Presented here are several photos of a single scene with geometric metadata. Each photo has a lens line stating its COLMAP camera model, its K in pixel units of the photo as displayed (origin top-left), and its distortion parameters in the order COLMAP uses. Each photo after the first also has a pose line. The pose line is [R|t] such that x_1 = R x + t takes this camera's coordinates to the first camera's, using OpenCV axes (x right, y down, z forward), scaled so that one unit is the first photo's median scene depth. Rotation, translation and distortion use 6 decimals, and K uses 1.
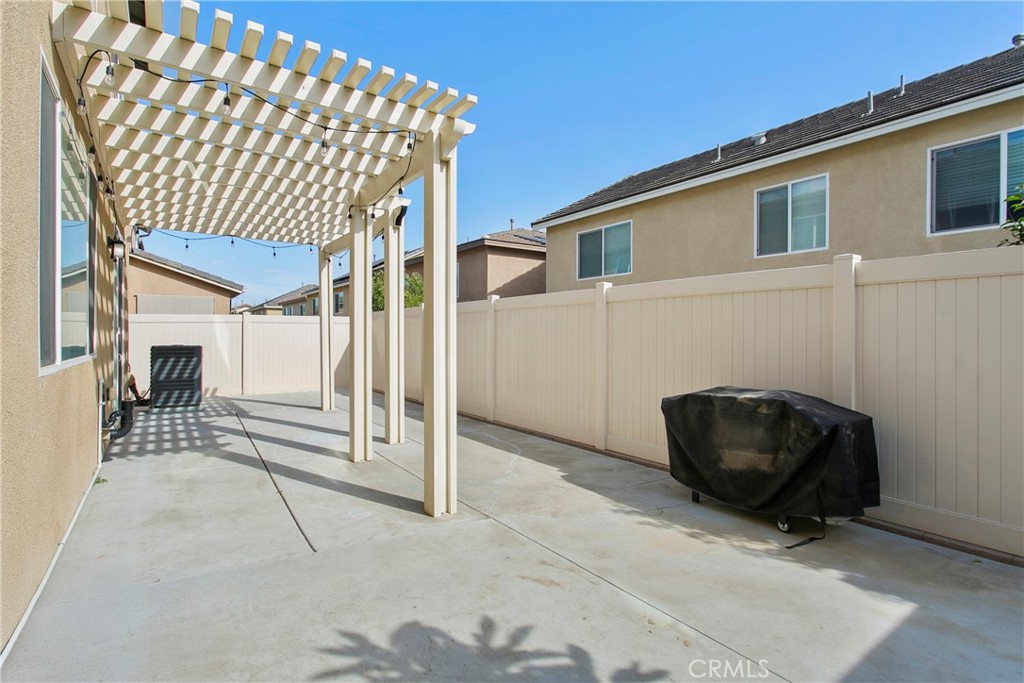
lens RADIAL K [[510.1, 0, 507.8], [0, 510.1, 341.8], [0, 0, 1]] dist [-0.006619, 0.001349]
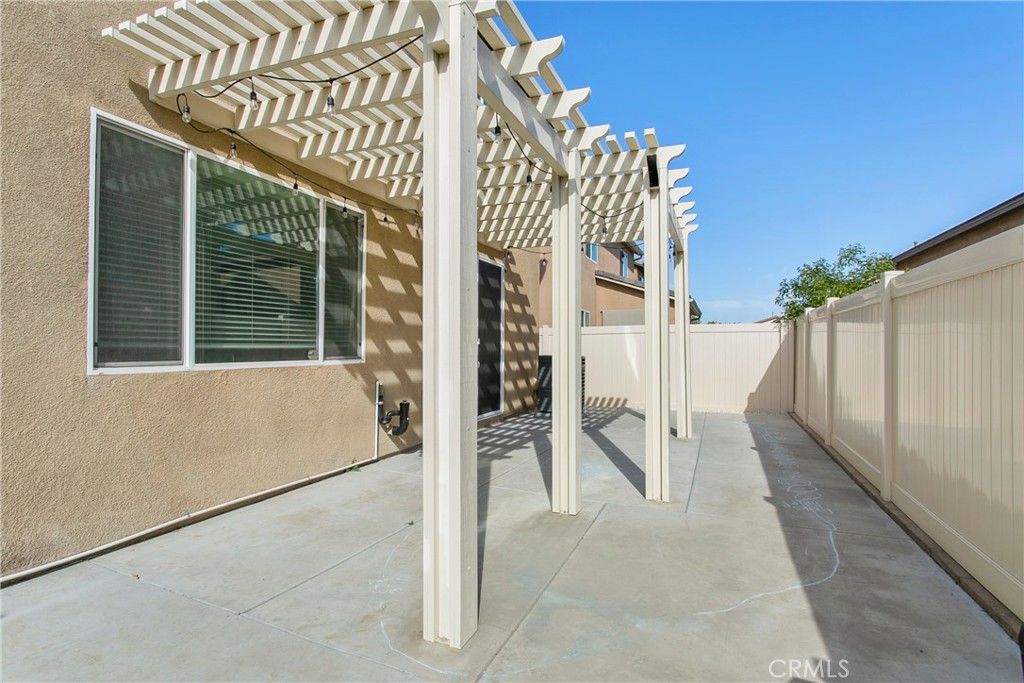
lens RADIAL K [[510.1, 0, 508.5], [0, 510.1, 343.4], [0, 0, 1]] dist [-0.006619, 0.001349]
pose [[0.542619, -0.007403, -0.839946, 0.434948], [-0.010508, 0.999823, -0.015601, 0.000465], [0.839913, 0.017292, 0.542445, 0.771179]]
